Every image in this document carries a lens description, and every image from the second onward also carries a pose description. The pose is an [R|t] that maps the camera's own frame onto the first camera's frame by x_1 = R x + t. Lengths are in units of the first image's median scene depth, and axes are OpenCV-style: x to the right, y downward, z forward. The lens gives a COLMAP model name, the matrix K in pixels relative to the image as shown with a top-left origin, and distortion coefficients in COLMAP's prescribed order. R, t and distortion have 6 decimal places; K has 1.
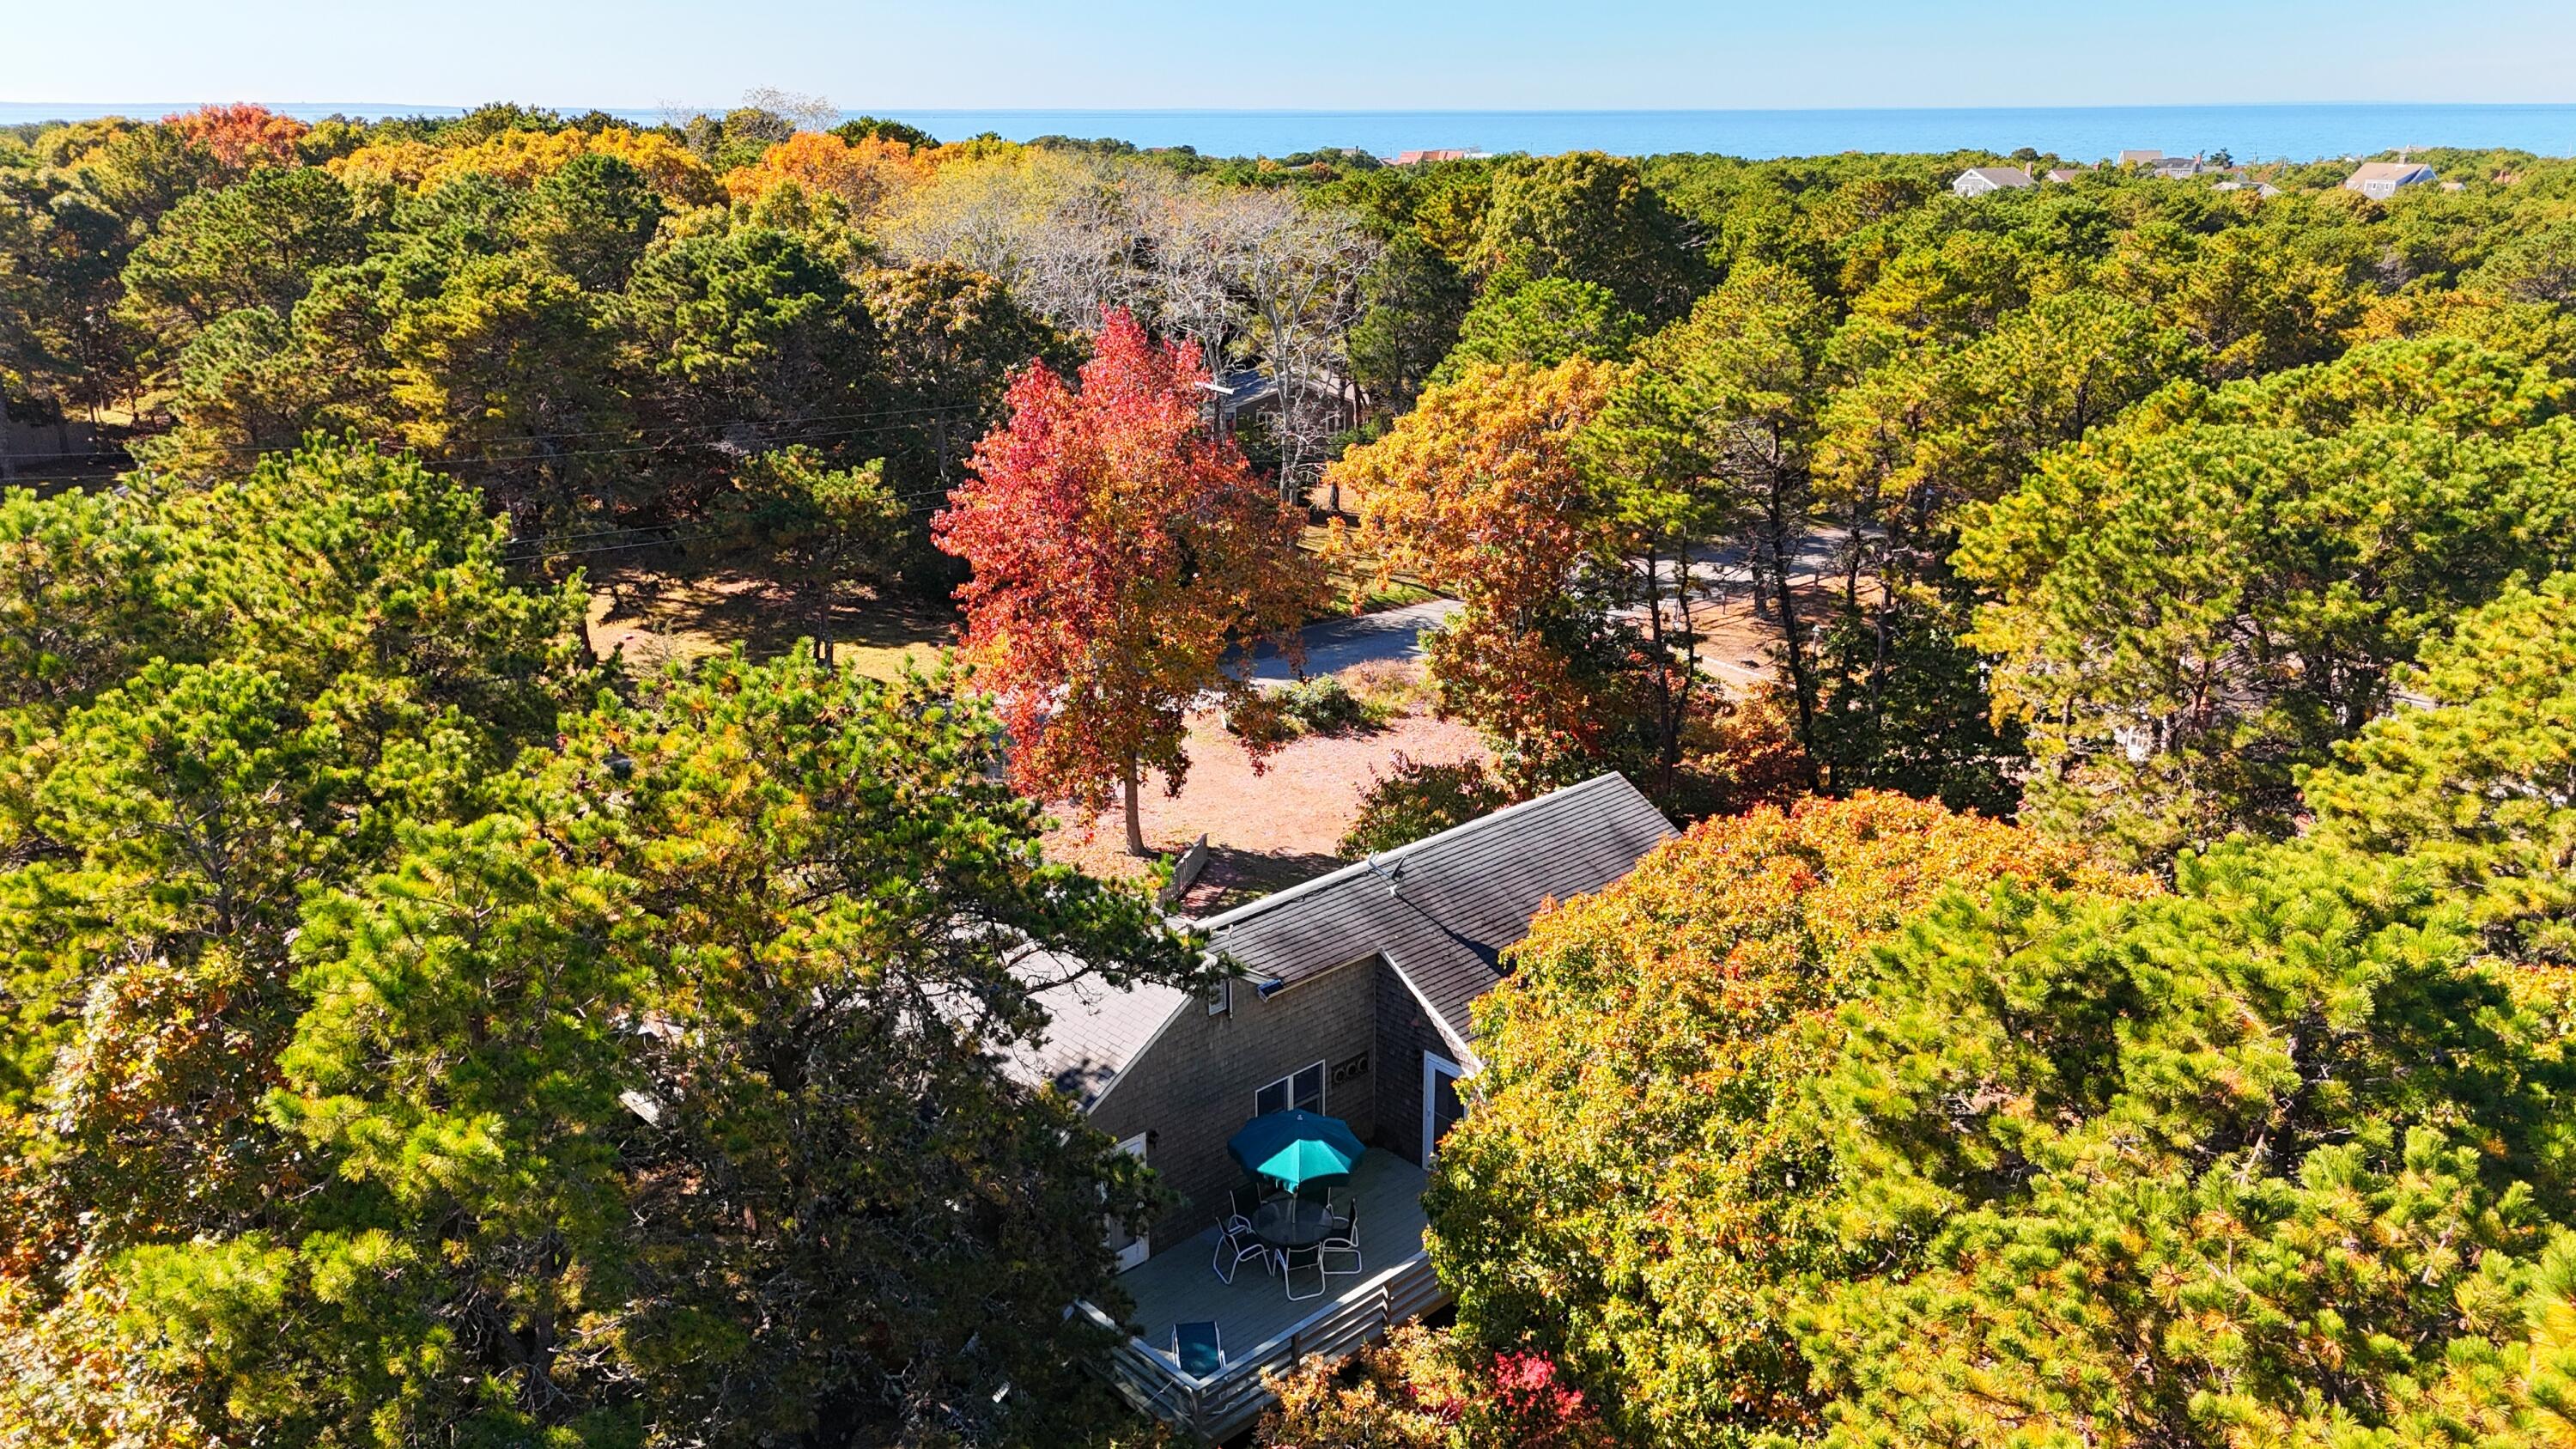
lens RADIAL K [[1901.9, 0, 1288.0], [0, 1901.9, 724.5], [0, 0, 1]] dist [0.095506, -0.095109]
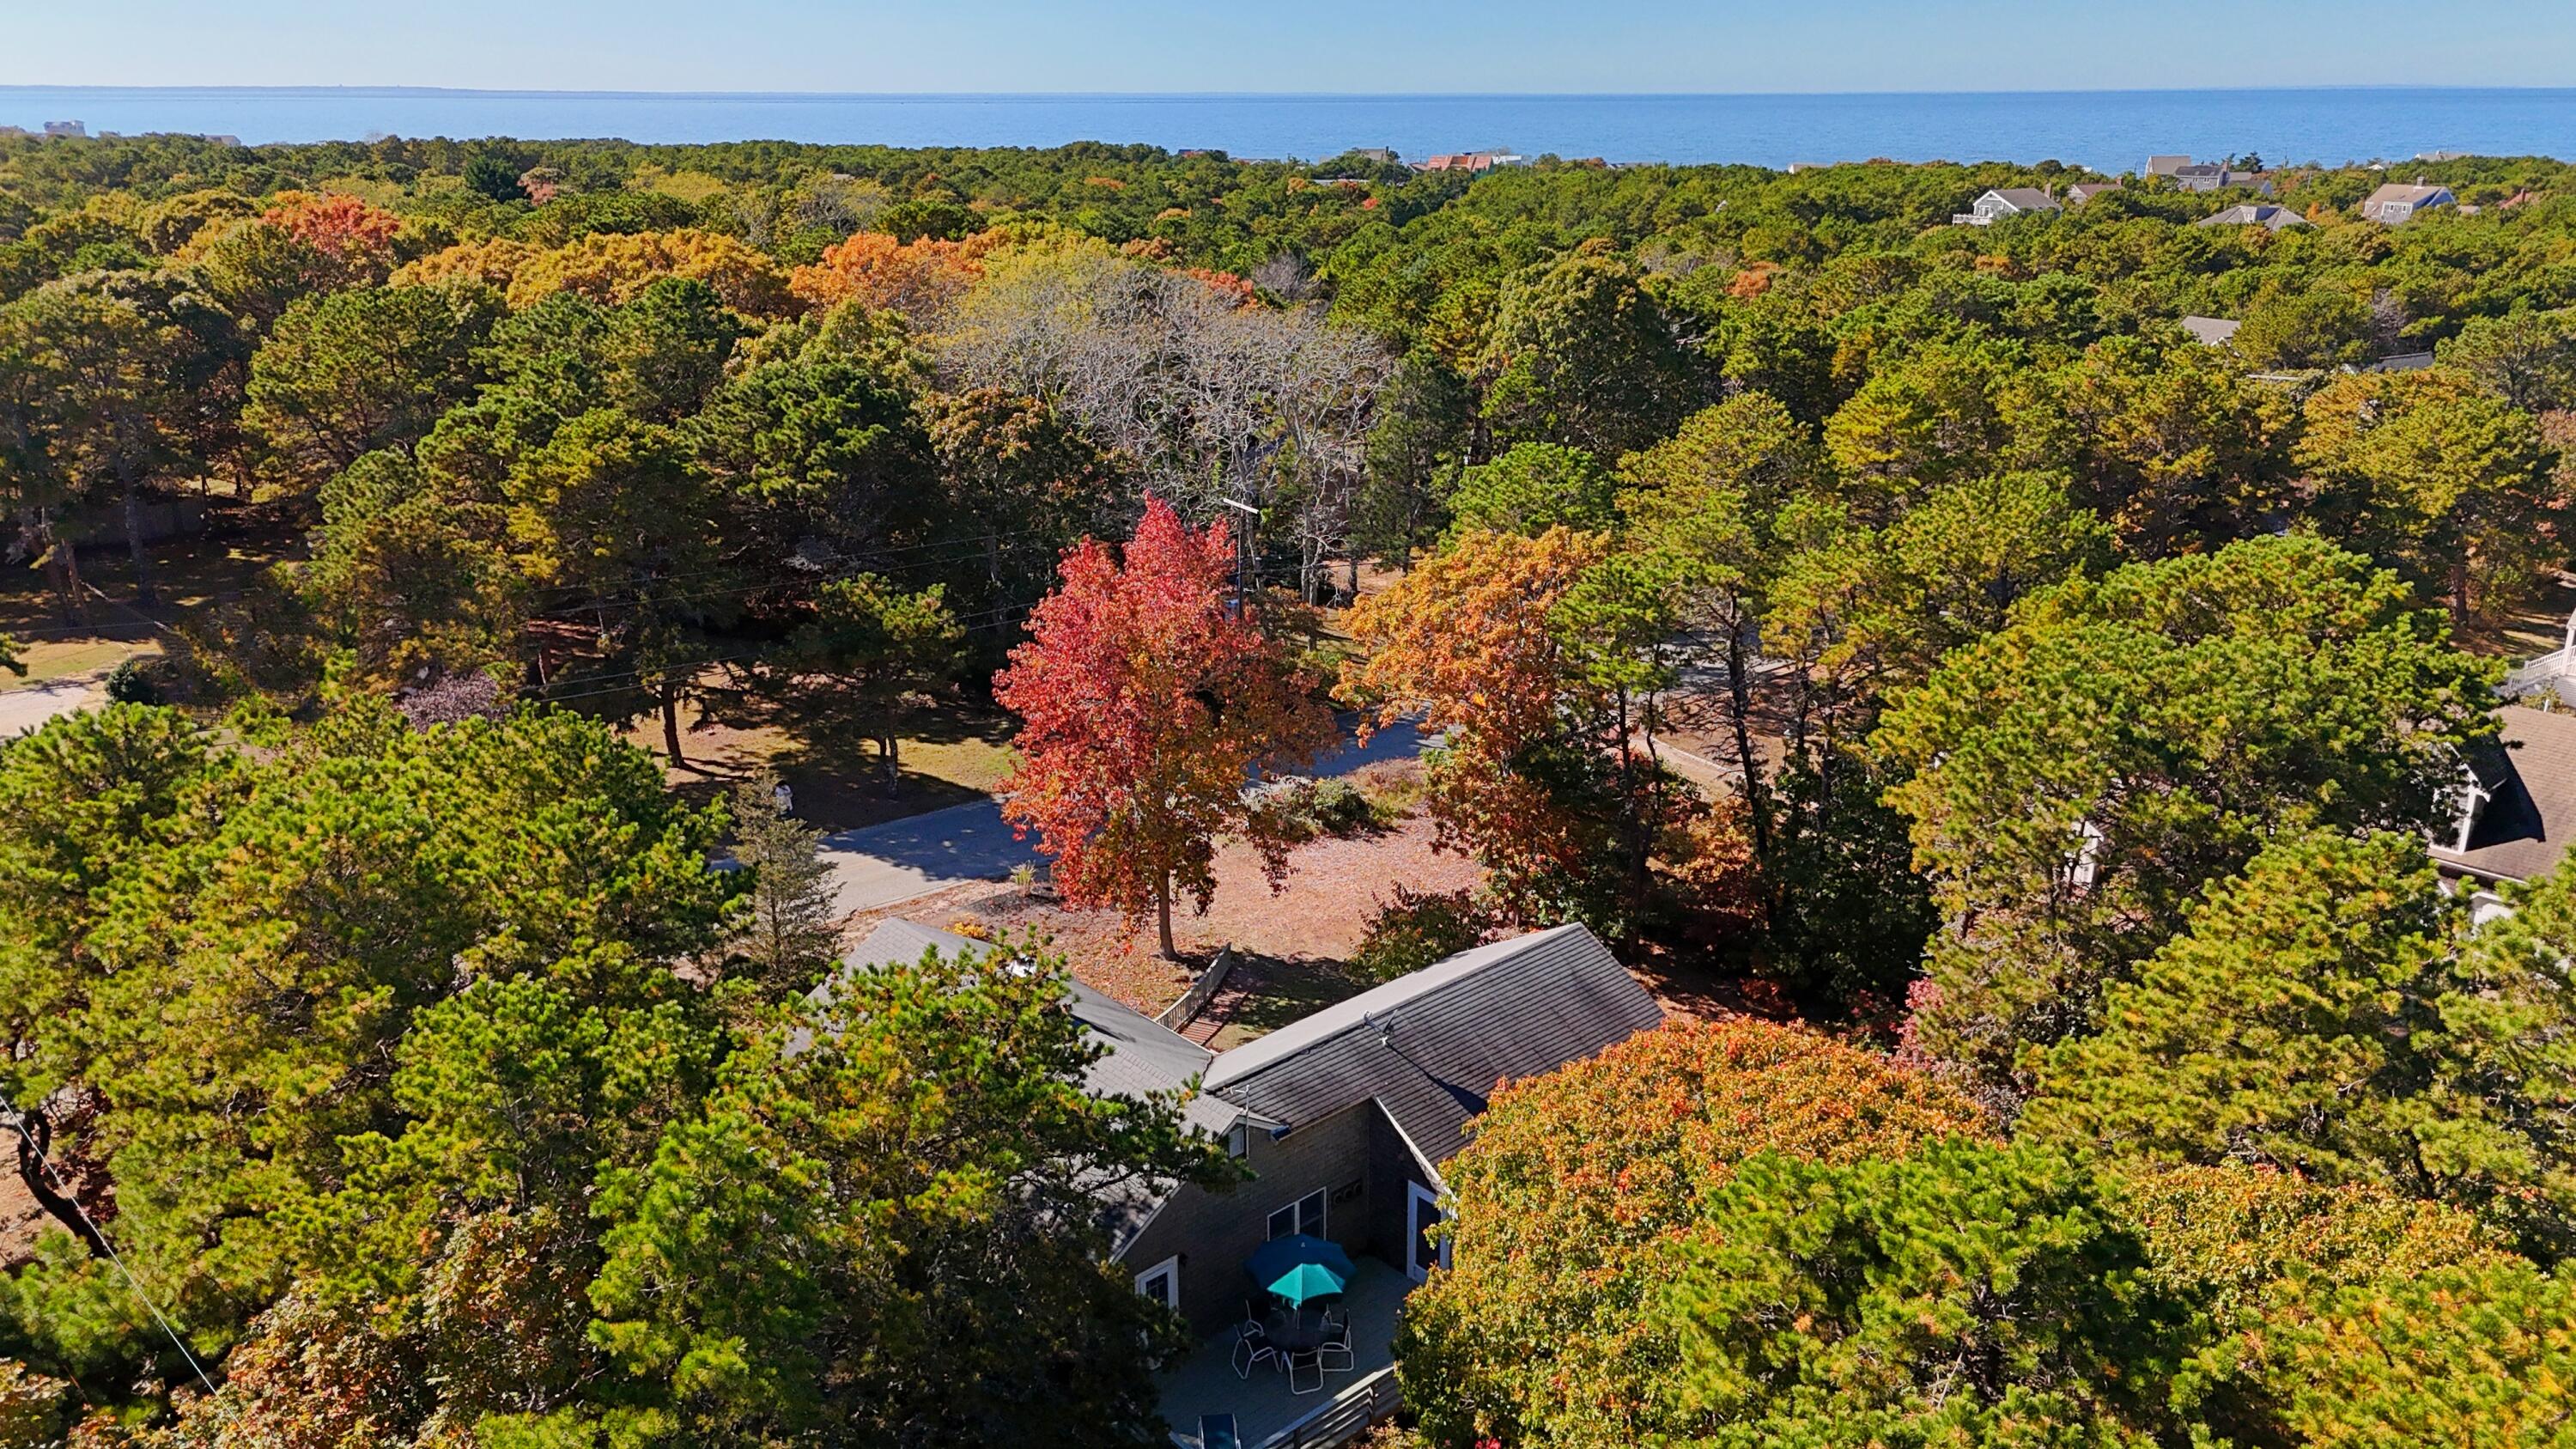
lens RADIAL K [[1901.9, 0, 1288.0], [0, 1901.9, 724.5], [0, 0, 1]] dist [0.095506, -0.095109]
pose [[0.999878, 0.005701, -0.014575, 0.007473], [-0.005590, 0.999955, 0.007638, -0.082841], [0.014618, -0.007556, 0.999865, -0.136795]]
